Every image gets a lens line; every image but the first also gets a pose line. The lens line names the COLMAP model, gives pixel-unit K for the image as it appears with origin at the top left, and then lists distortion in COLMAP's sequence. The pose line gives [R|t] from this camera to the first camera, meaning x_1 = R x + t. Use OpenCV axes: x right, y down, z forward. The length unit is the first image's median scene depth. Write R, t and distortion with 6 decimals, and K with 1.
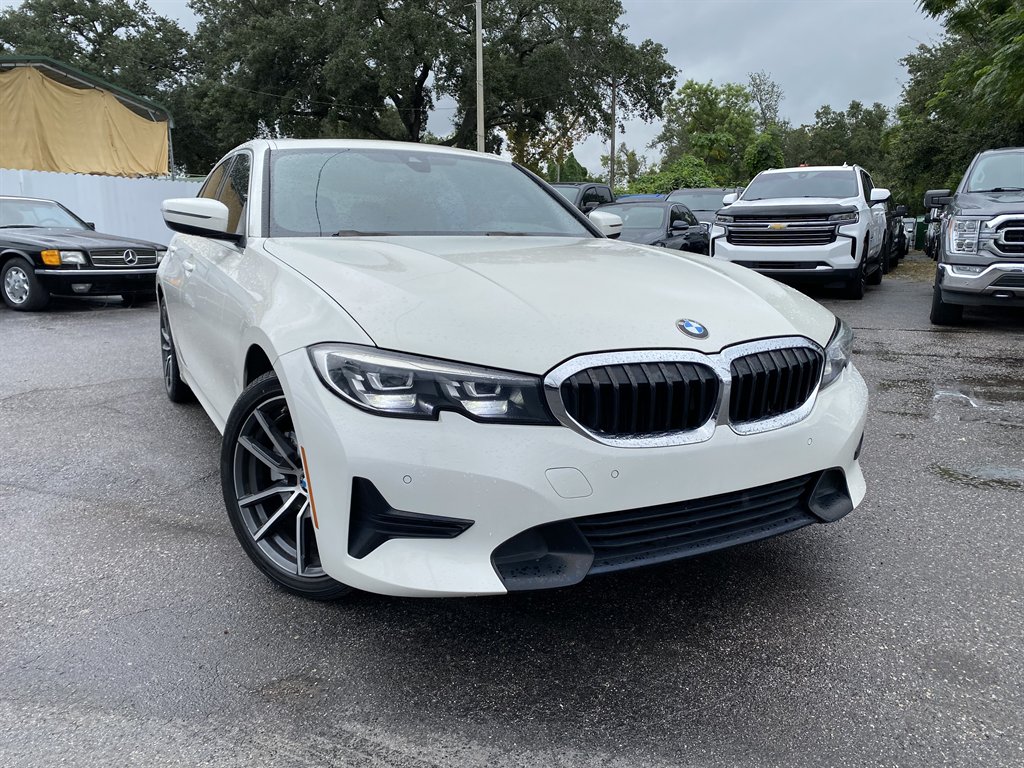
lens RADIAL K [[784.9, 0, 504.1], [0, 784.9, 377.5], [0, 0, 1]] dist [0.029272, -0.012713]
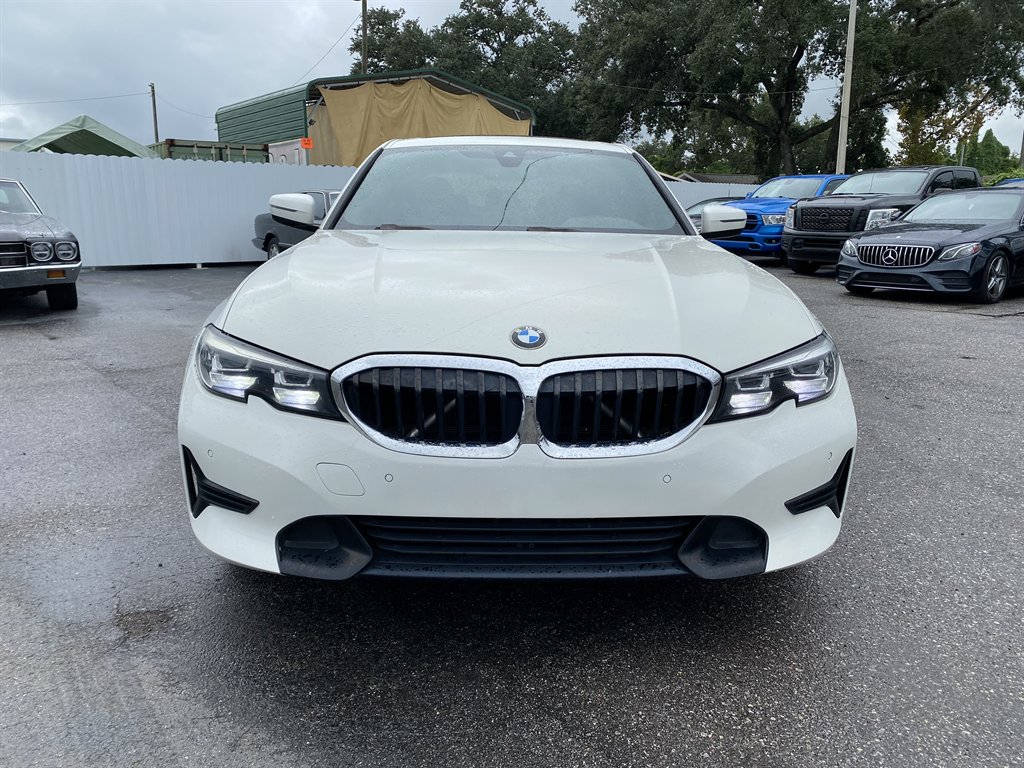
lens RADIAL K [[784.9, 0, 516.4], [0, 784.9, 372.6], [0, 0, 1]] dist [0.029272, -0.012713]
pose [[0.900629, 0.091645, -0.424815, 0.143585], [-0.088441, 0.995707, 0.027304, -0.010269], [0.425494, 0.012980, 0.904868, 0.036376]]
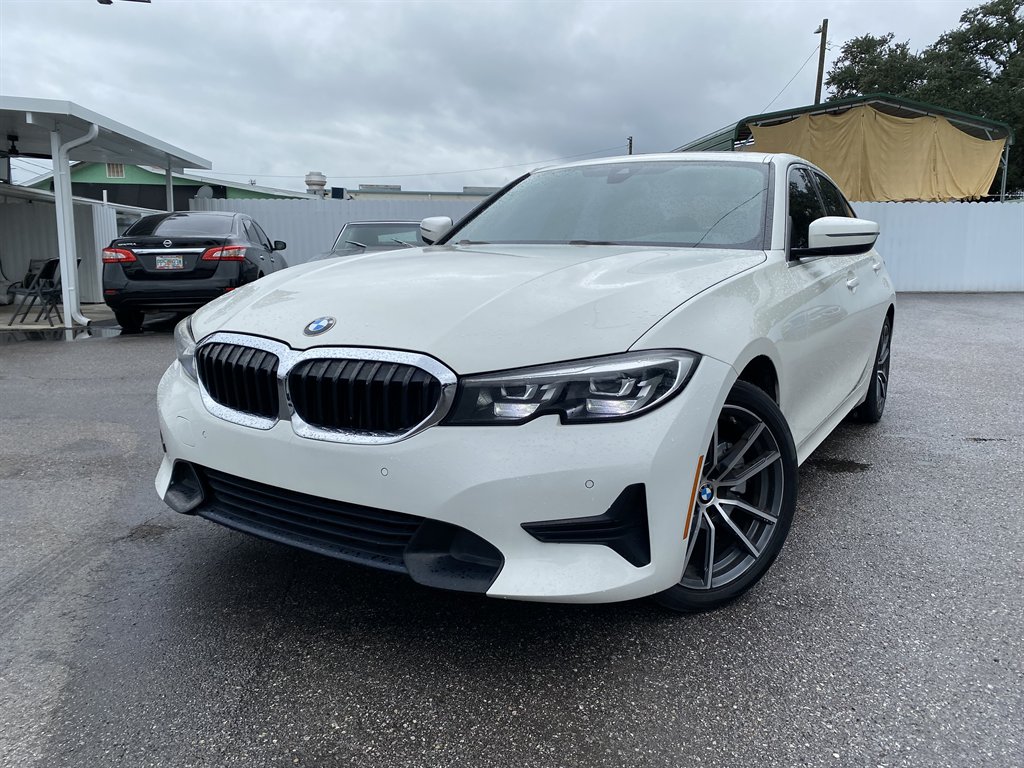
lens RADIAL K [[784.9, 0, 512.5], [0, 784.9, 379.4], [0, 0, 1]] dist [0.029272, -0.012713]
pose [[0.513590, 0.140388, -0.846473, 0.284018], [-0.167351, 0.983968, 0.061653, -0.022912], [0.841558, 0.109993, 0.528850, 0.156936]]
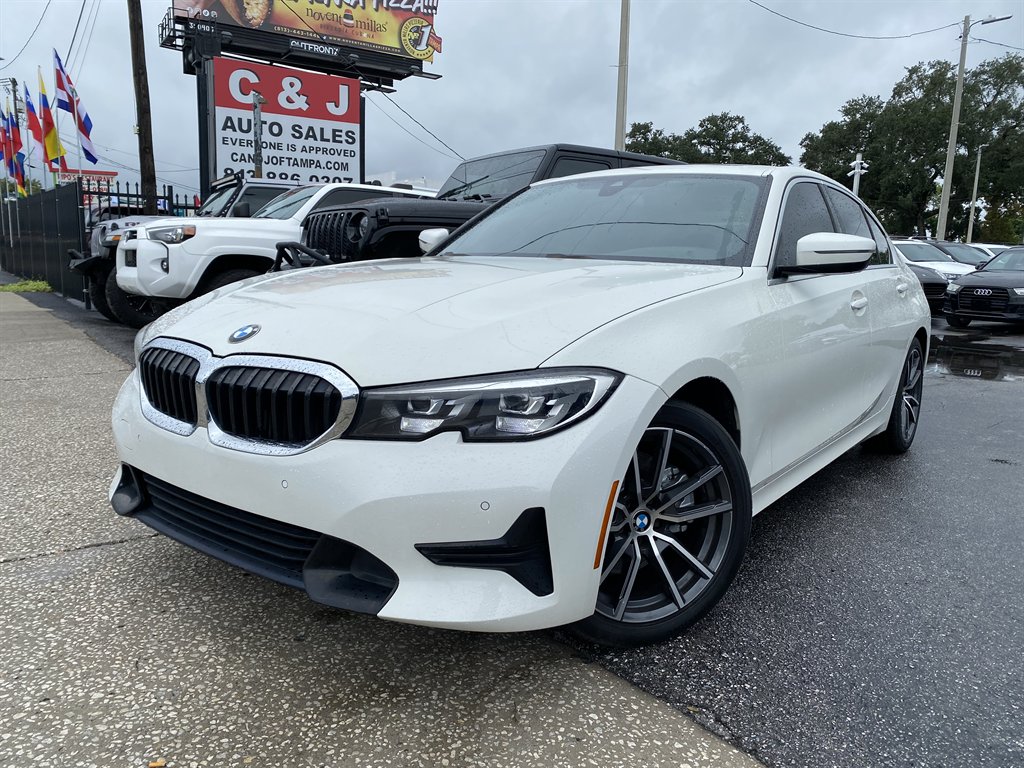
lens RADIAL K [[784.9, 0, 509.3], [0, 784.9, 376.9], [0, 0, 1]] dist [0.029272, -0.012713]
pose [[0.428631, 0.138161, -0.892854, 0.296761], [-0.194063, 0.979251, 0.058367, -0.030501], [0.882392, 0.148252, 0.446549, 0.197317]]
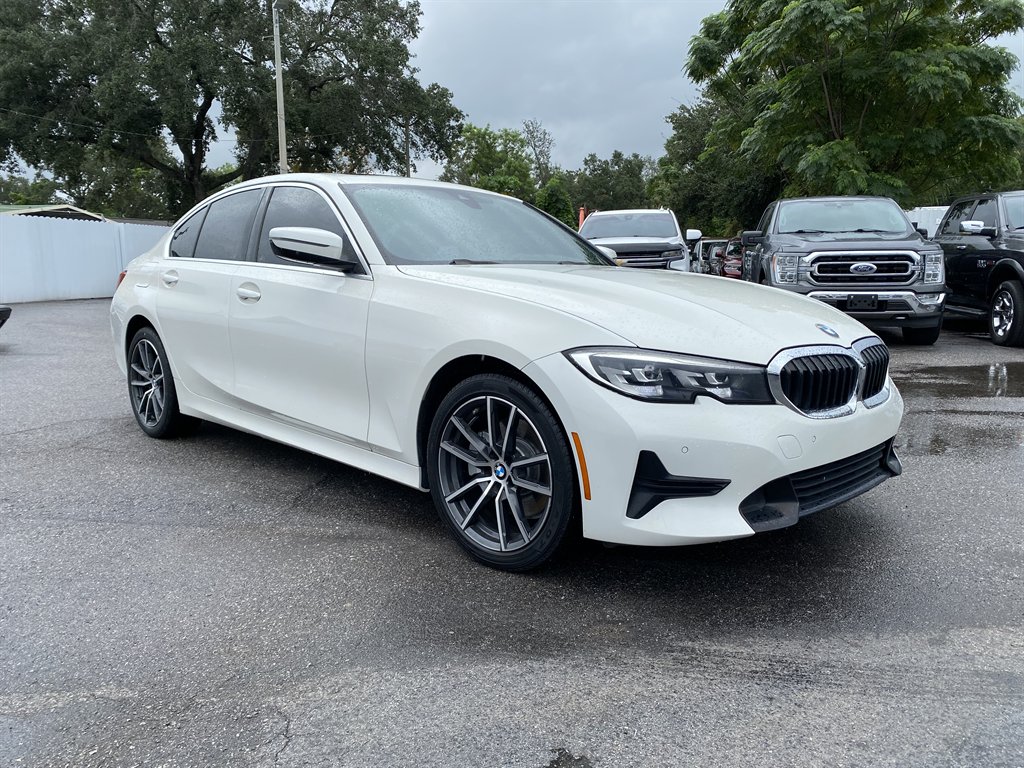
lens RADIAL K [[784.9, 0, 500.3], [0, 784.9, 391.4], [0, 0, 1]] dist [0.029272, -0.012713]
pose [[0.962037, -0.042295, 0.269623, -0.148591], [0.049905, 0.998524, -0.021430, 0.009608], [-0.268318, 0.034072, 0.962728, -0.027996]]
